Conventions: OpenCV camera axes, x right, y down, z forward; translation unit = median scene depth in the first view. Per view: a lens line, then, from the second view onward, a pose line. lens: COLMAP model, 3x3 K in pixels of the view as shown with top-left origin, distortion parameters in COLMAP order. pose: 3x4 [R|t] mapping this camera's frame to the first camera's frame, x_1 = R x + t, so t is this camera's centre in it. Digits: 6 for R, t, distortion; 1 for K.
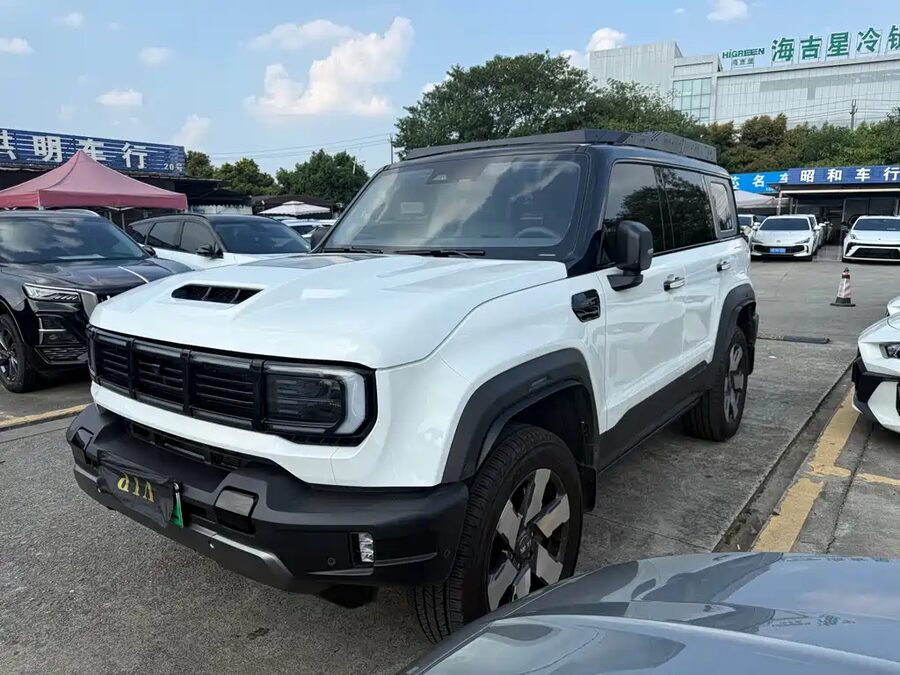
lens RADIAL K [[644.8, 0, 448.4], [0, 644.8, 324.2], [0, 0, 1]] dist [0.039126, -0.000906]
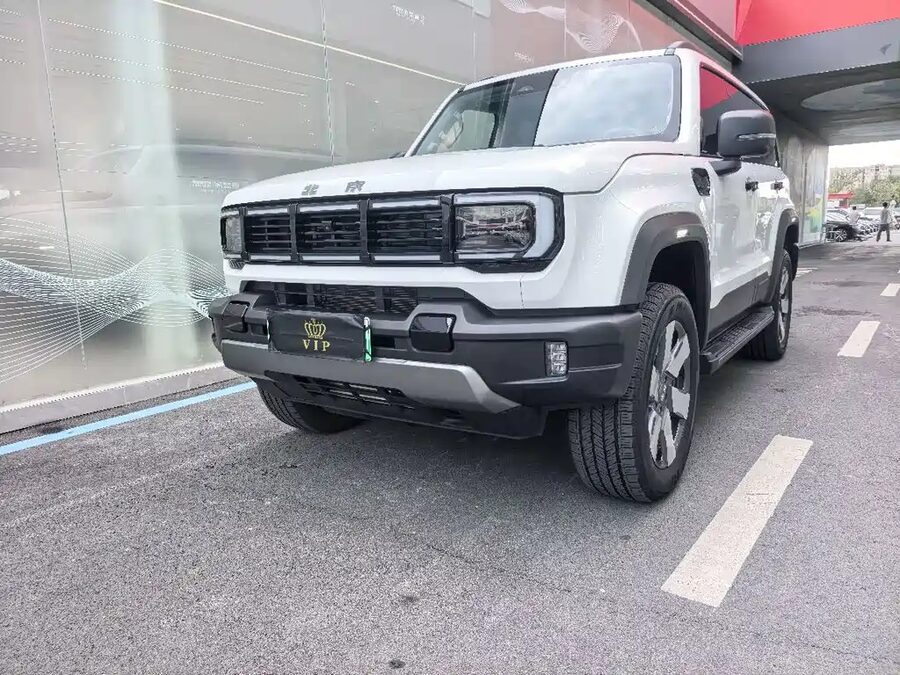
lens RADIAL K [[644.8, 0, 448.4], [0, 644.8, 324.2], [0, 0, 1]] dist [0.039126, -0.000906]
pose [[0.999203, -0.026662, 0.029696, -0.333459], [0.026638, 0.999644, 0.001195, 0.273358], [-0.029718, -0.000403, 0.999558, -0.080461]]
